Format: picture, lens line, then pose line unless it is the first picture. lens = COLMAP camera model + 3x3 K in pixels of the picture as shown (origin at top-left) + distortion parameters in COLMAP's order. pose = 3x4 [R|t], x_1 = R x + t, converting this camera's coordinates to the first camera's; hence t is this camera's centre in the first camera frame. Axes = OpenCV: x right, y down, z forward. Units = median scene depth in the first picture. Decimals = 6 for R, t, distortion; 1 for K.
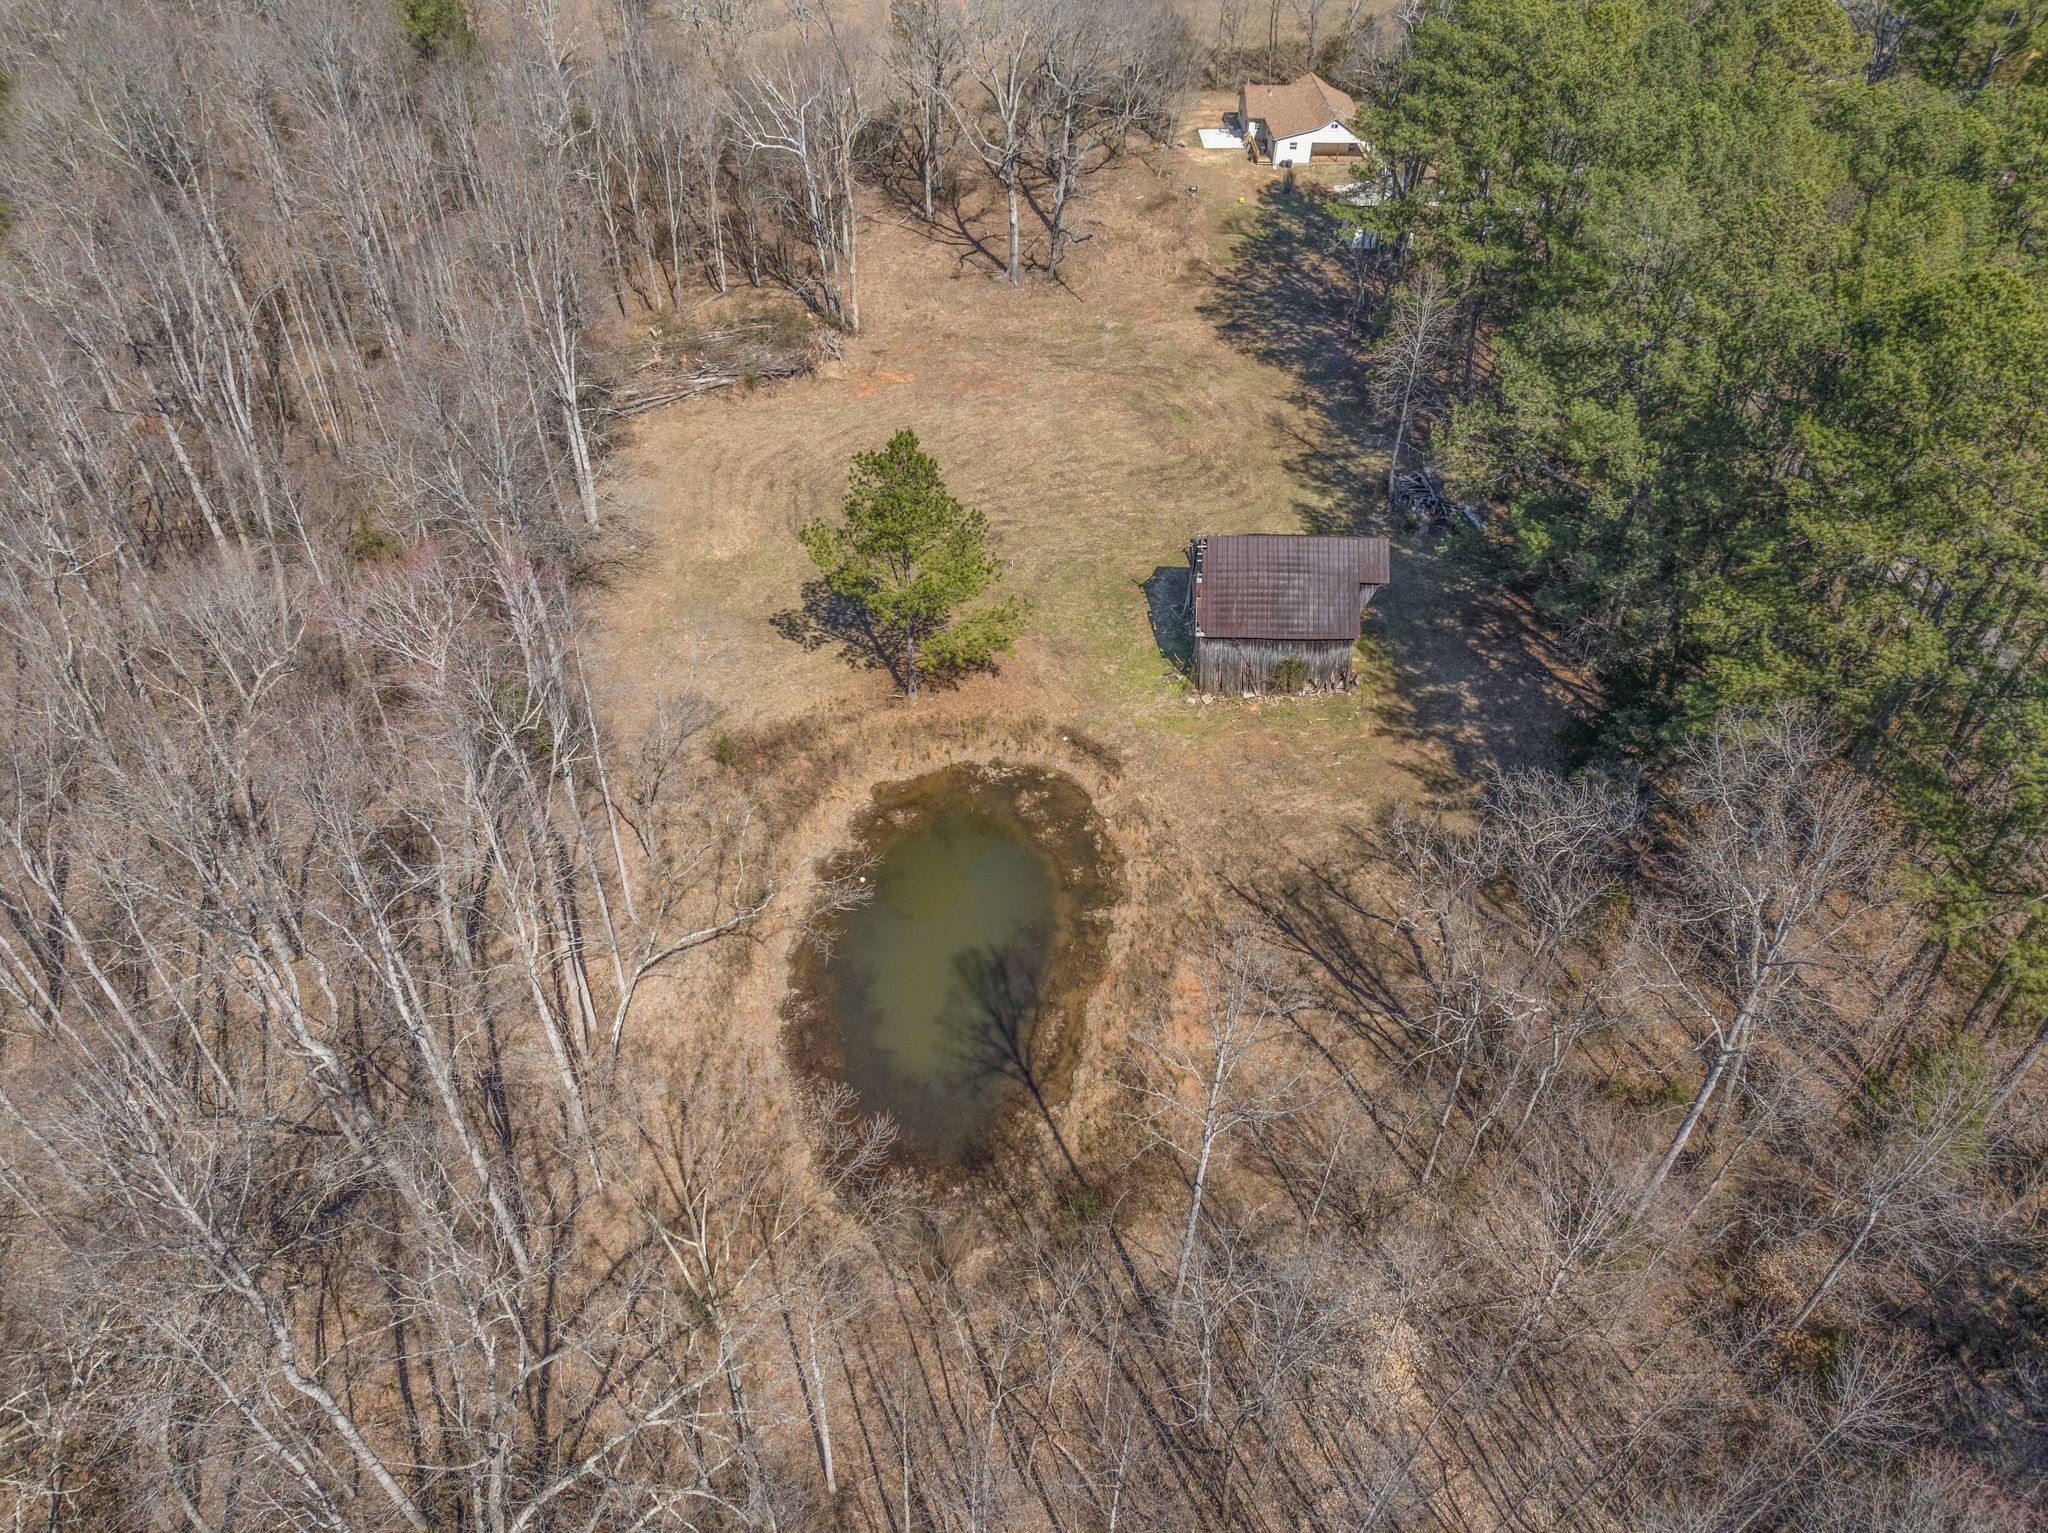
lens RADIAL K [[1455.8, 0, 1034.1], [0, 1455.8, 695.2], [0, 0, 1]] dist [-0.031844, -0.002216]
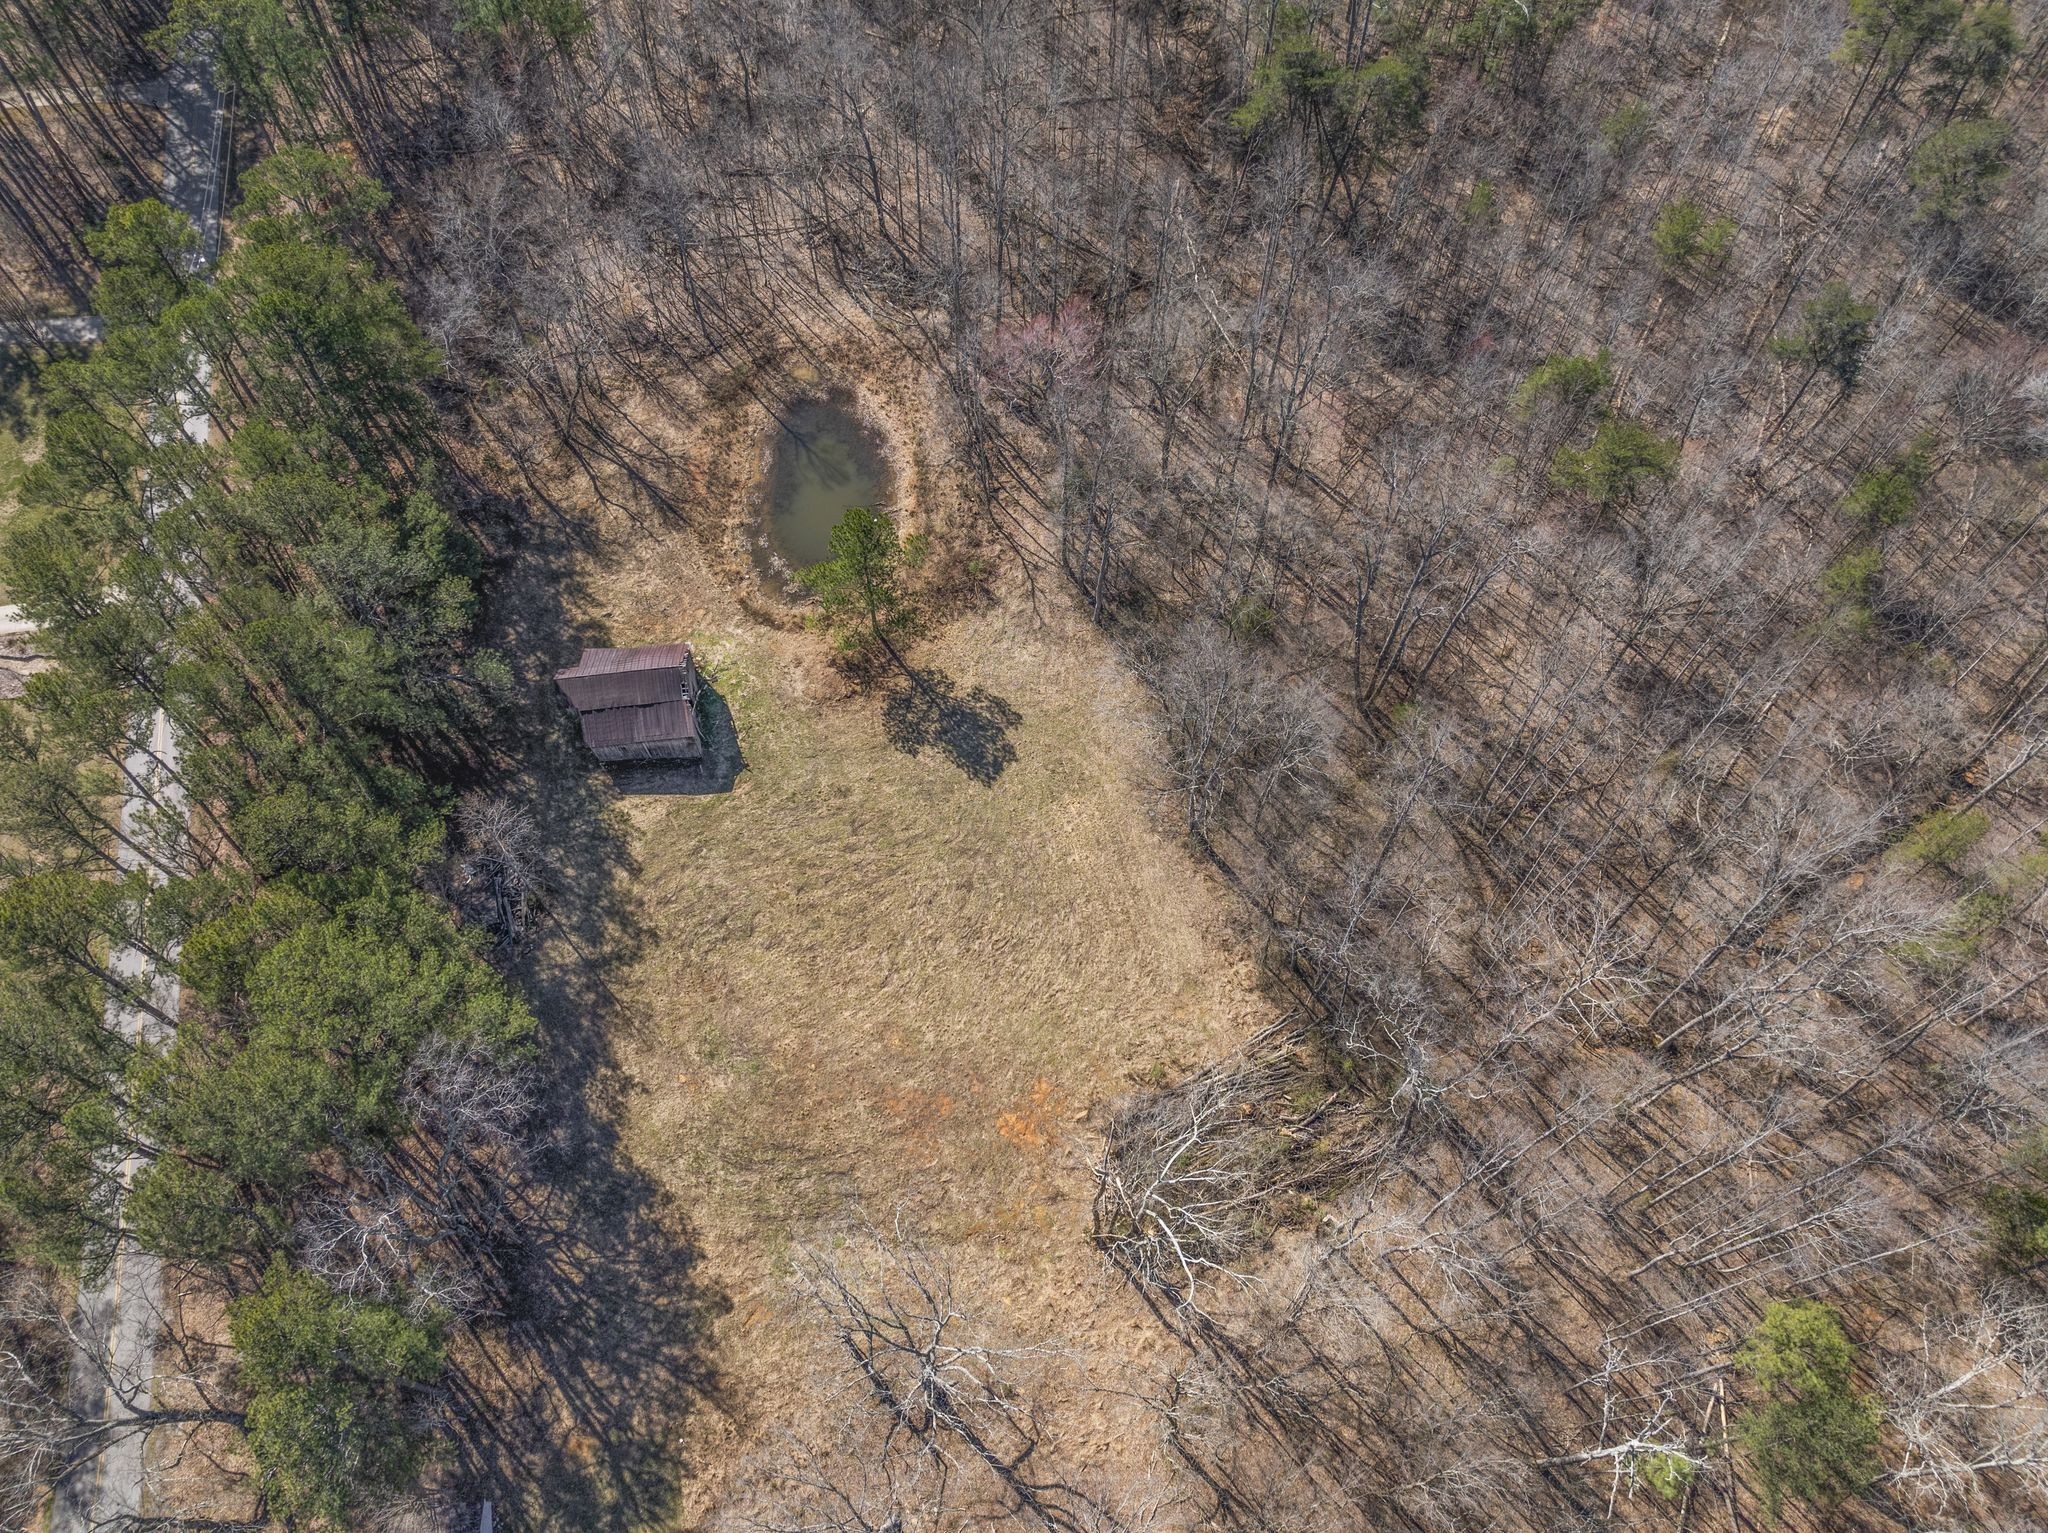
lens RADIAL K [[1442.5, 0, 1024.0], [0, 1442.5, 766.5], [0, 0, 1]] dist [-0.039875, 0.010045]
pose [[-0.981962, 0.152135, -0.112277, -0.044521], [-0.138445, -0.174072, 0.974952, -1.614524], [0.128780, 0.972910, 0.191994, 0.883371]]
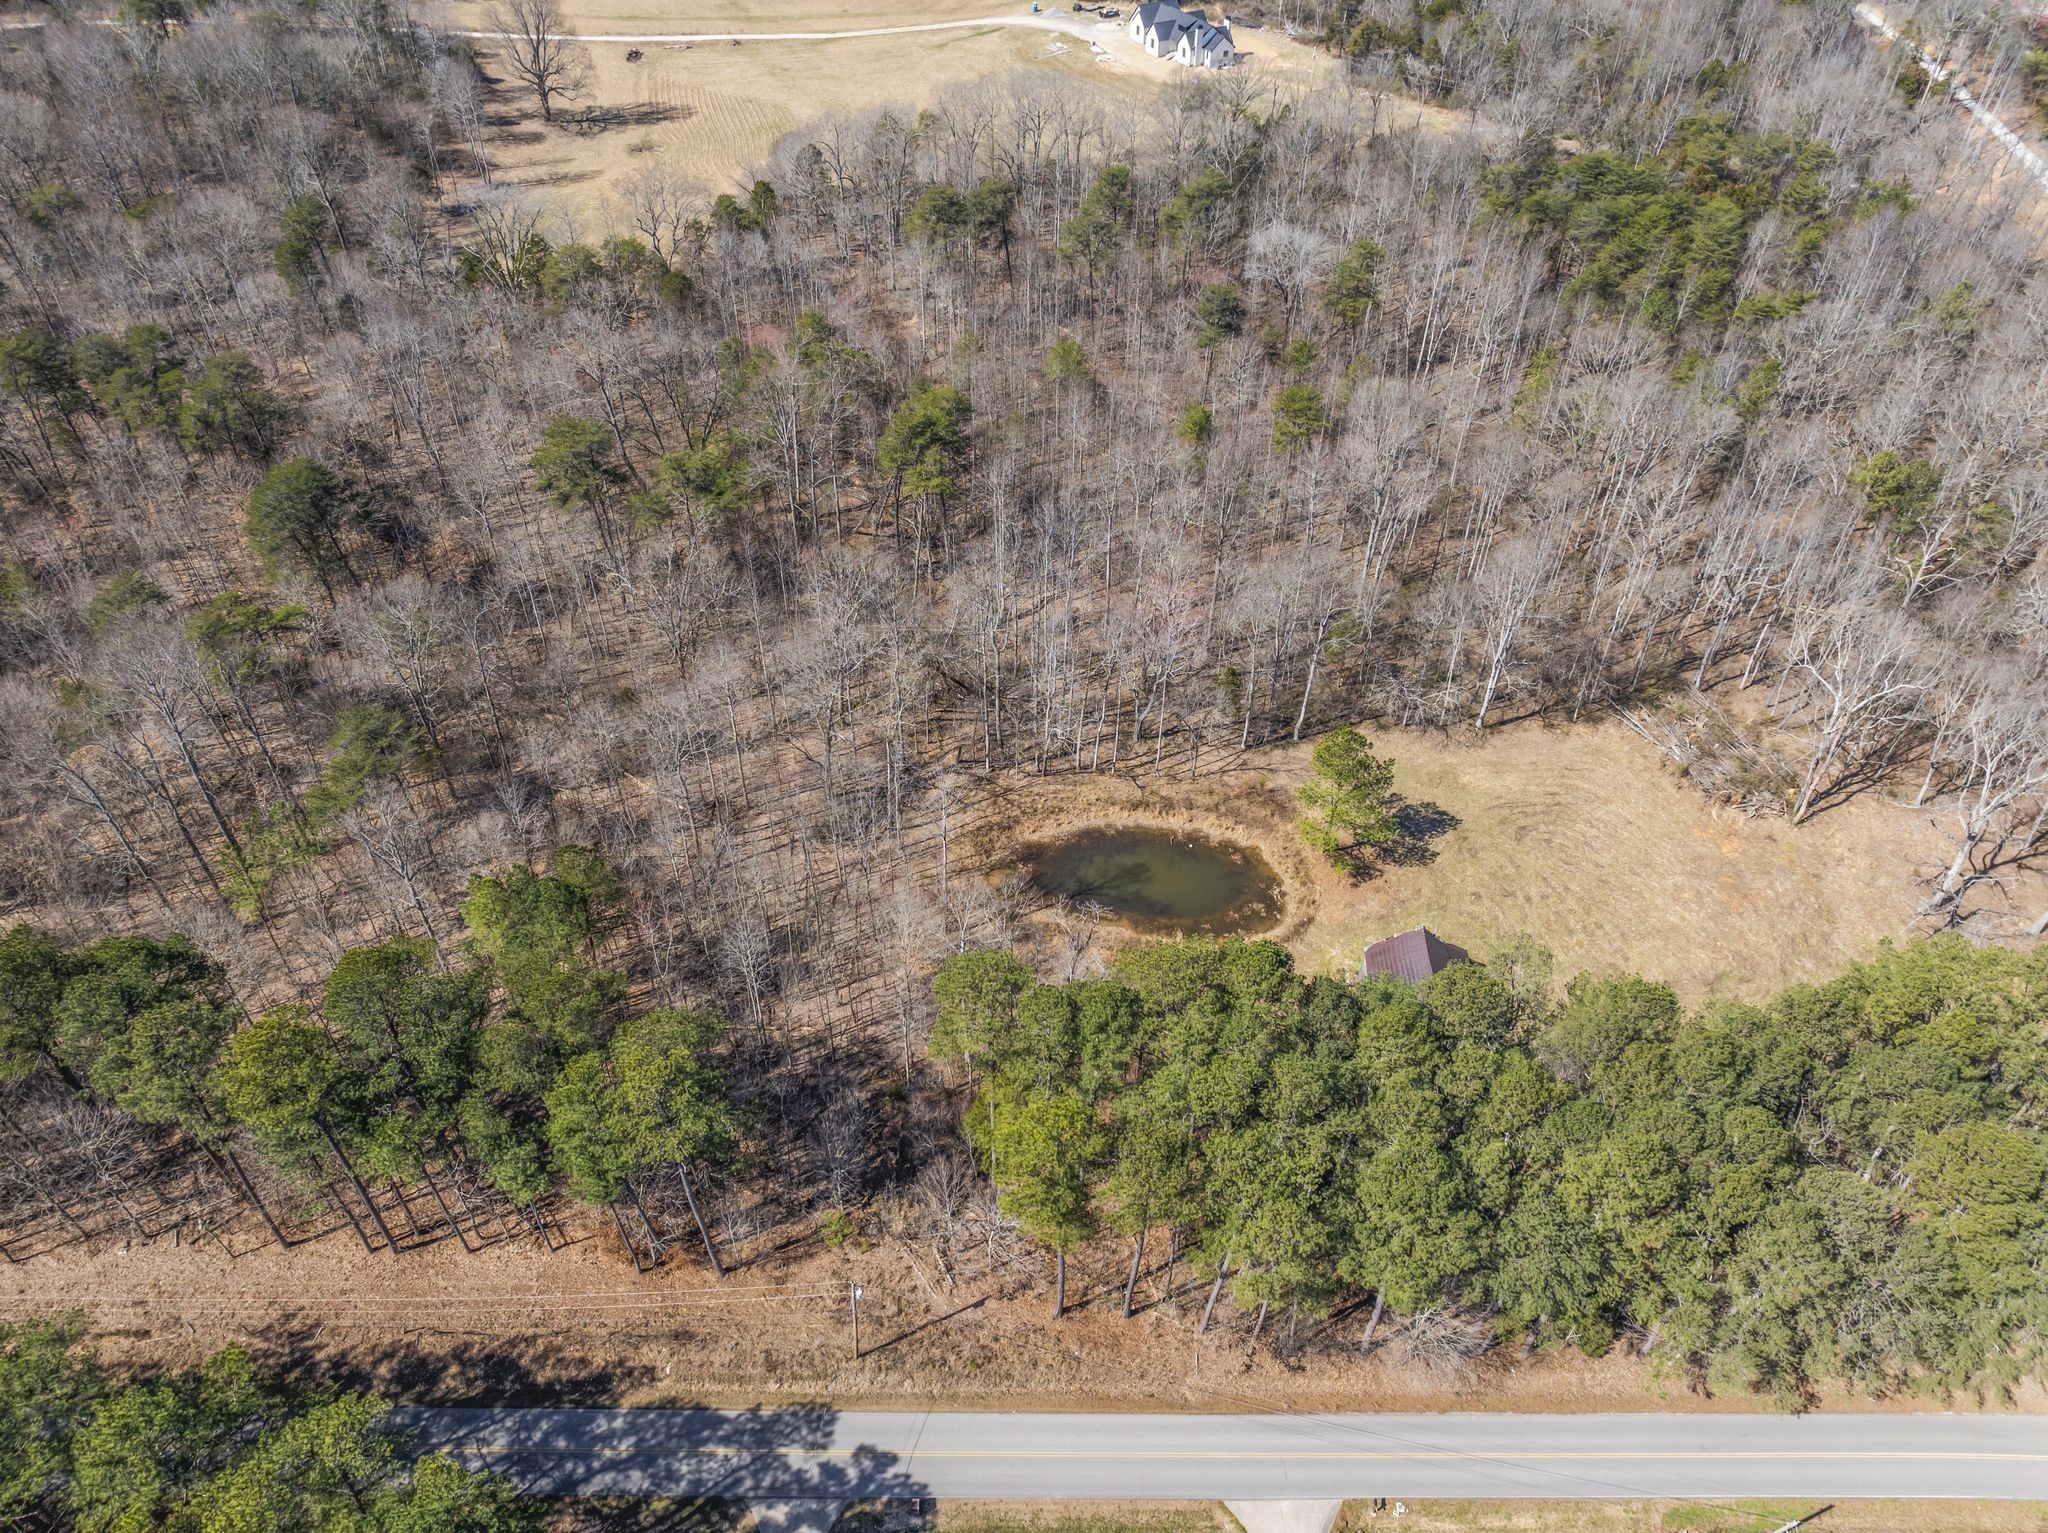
lens RADIAL K [[1440.1, 0, 1024.0], [0, 1440.1, 766.5], [0, 0, 1]] dist [-0.033971, -0.006489]
pose [[0.002092, 0.668798, -0.743441, 1.194839], [-0.638423, 0.573109, 0.513772, -0.754923], [0.769683, 0.473555, 0.428175, -0.097533]]
